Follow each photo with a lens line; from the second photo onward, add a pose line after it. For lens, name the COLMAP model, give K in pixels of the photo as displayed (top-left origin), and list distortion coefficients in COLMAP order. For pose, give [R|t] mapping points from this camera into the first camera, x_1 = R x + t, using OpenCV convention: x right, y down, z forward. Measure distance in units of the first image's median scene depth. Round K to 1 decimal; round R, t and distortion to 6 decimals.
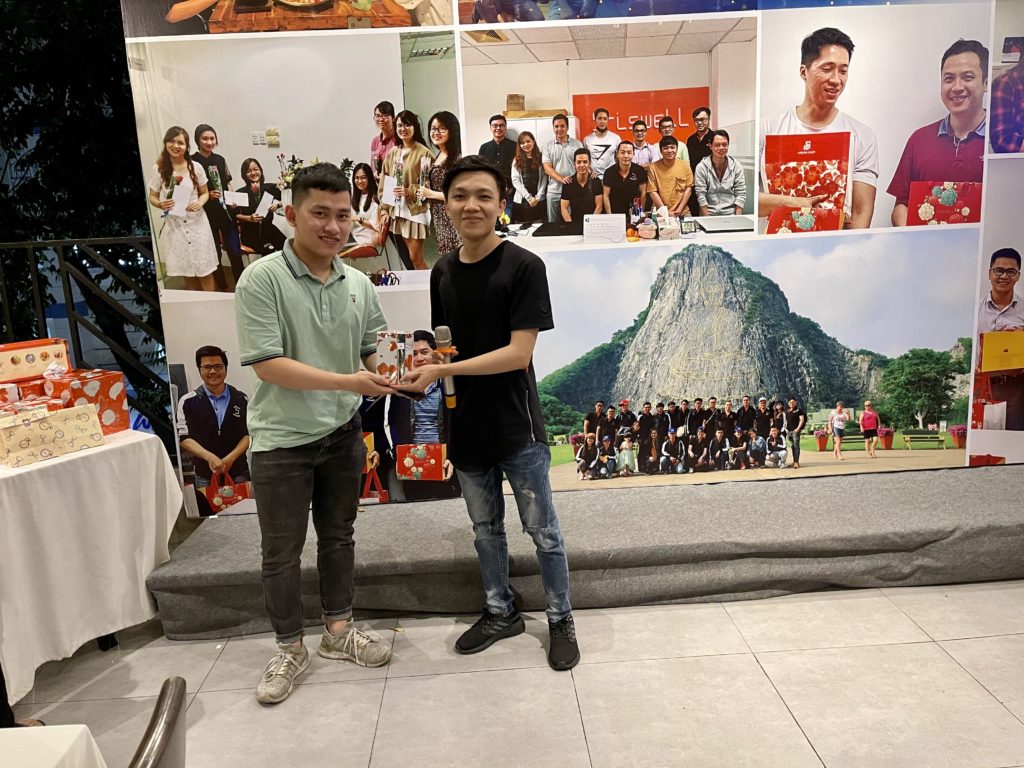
lens RADIAL K [[755.7, 0, 512.0], [0, 755.7, 384.0], [0, 0, 1]] dist [0.064851, -0.083128]
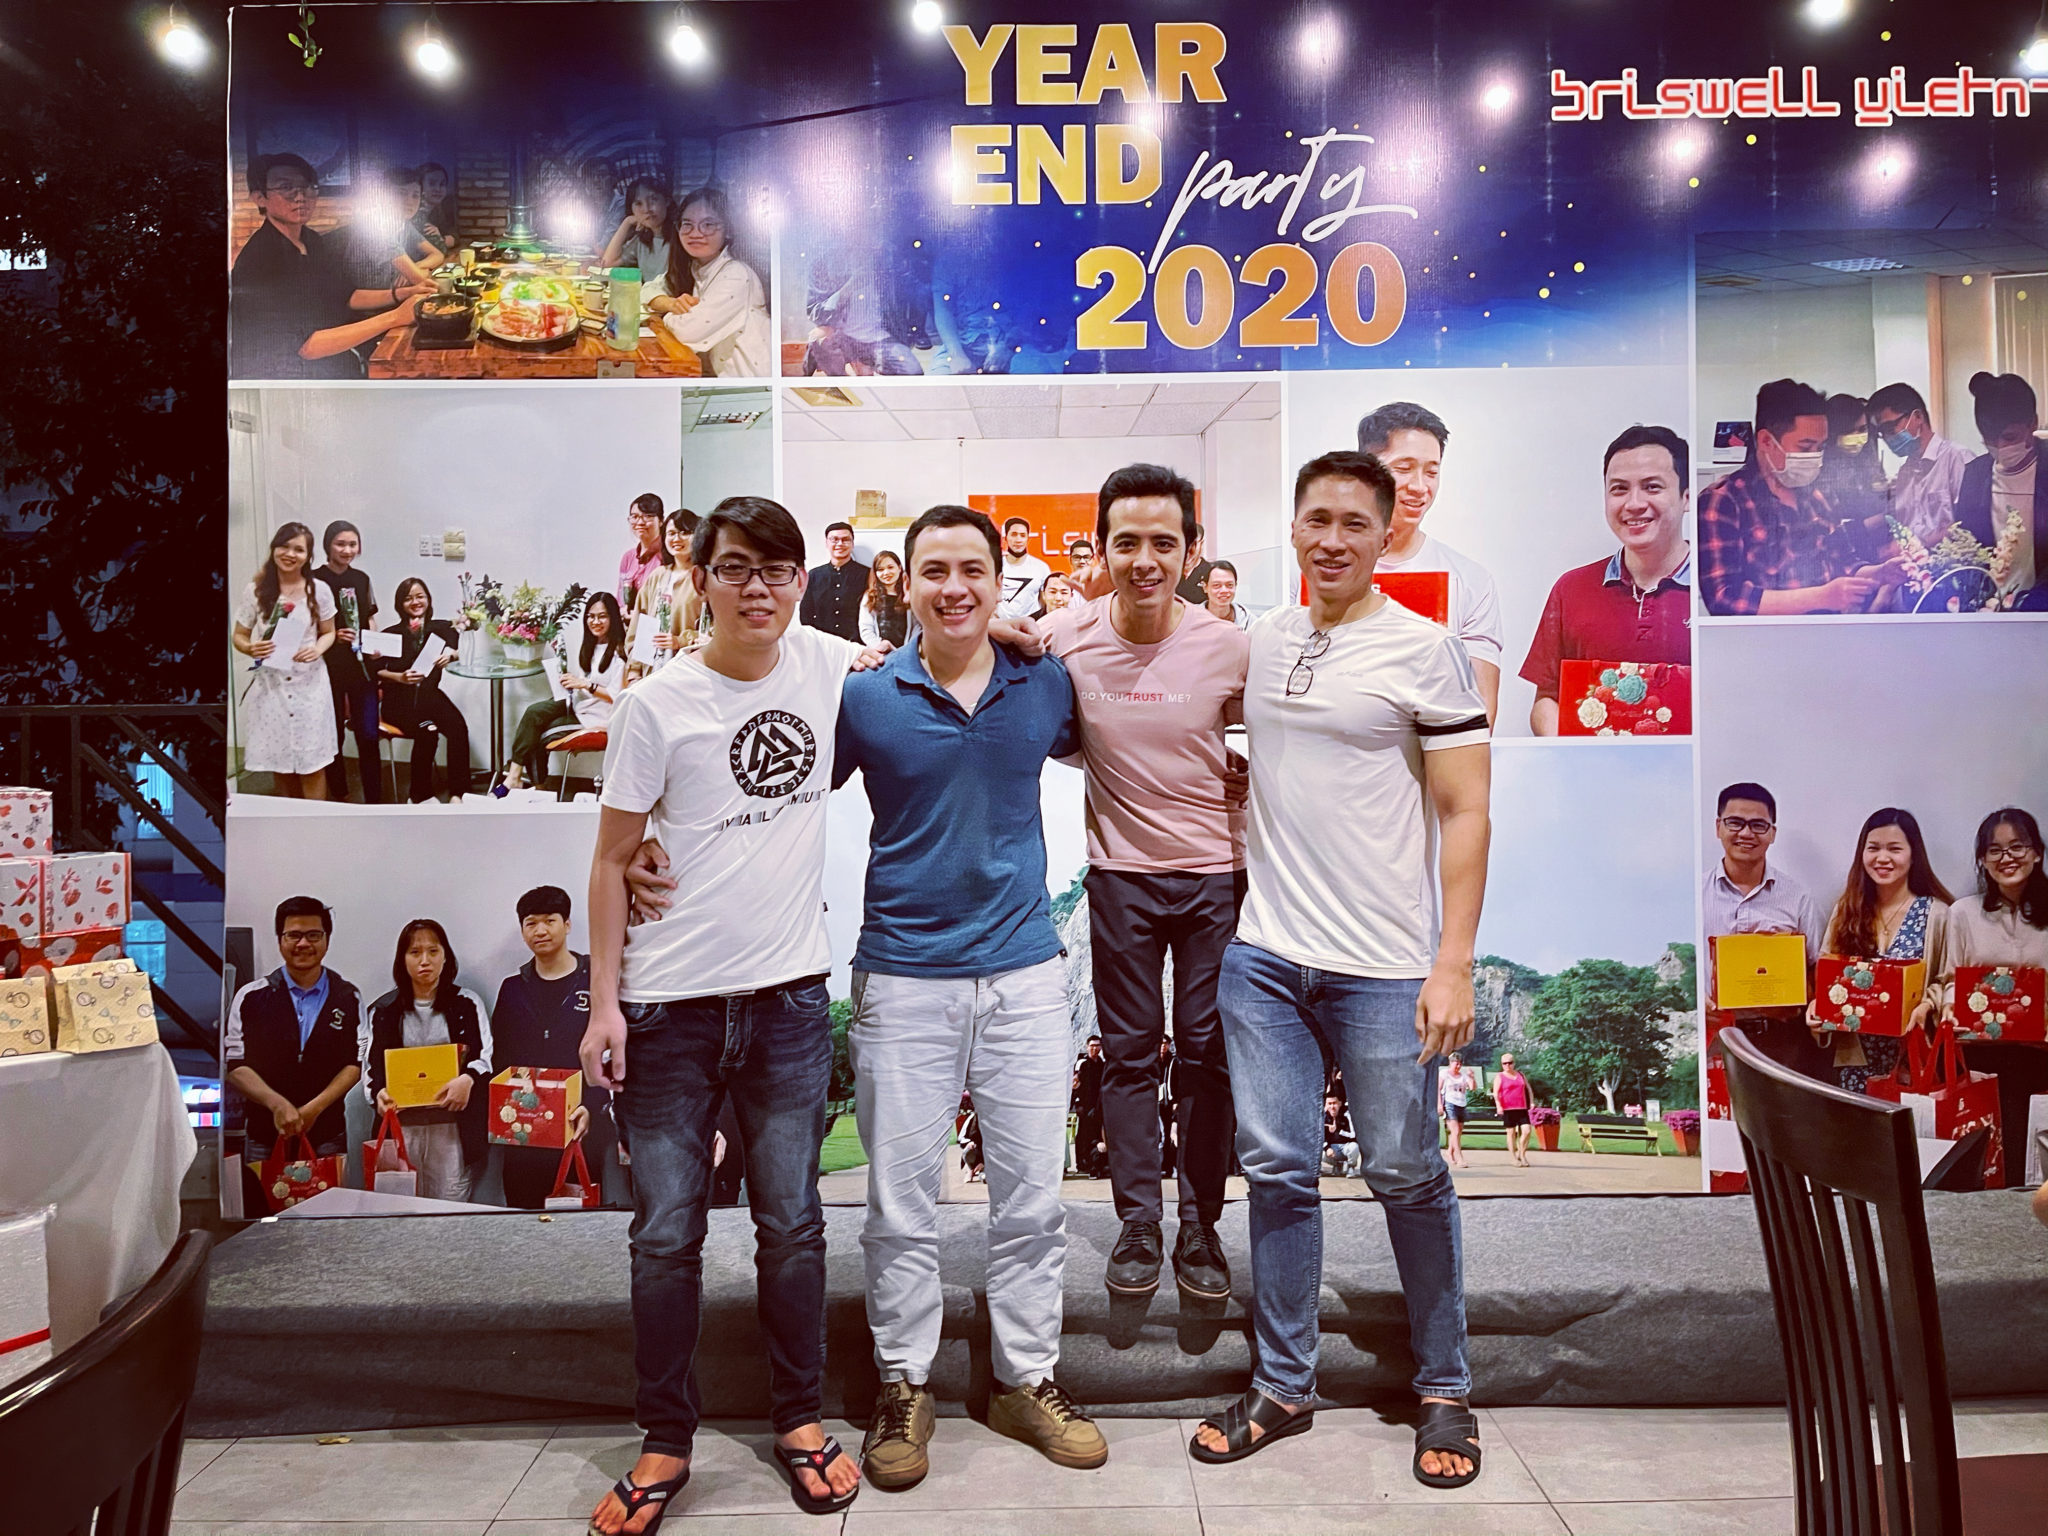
lens RADIAL K [[1511.4, 0, 1024.0], [0, 1511.4, 768.0], [0, 0, 1]] dist [0.064851, -0.083128]
pose [[0.998596, 0.038937, -0.035910, 0.168338], [-0.045297, 0.979175, -0.197902, 0.055659], [0.027456, 0.199251, 0.979564, -0.100310]]
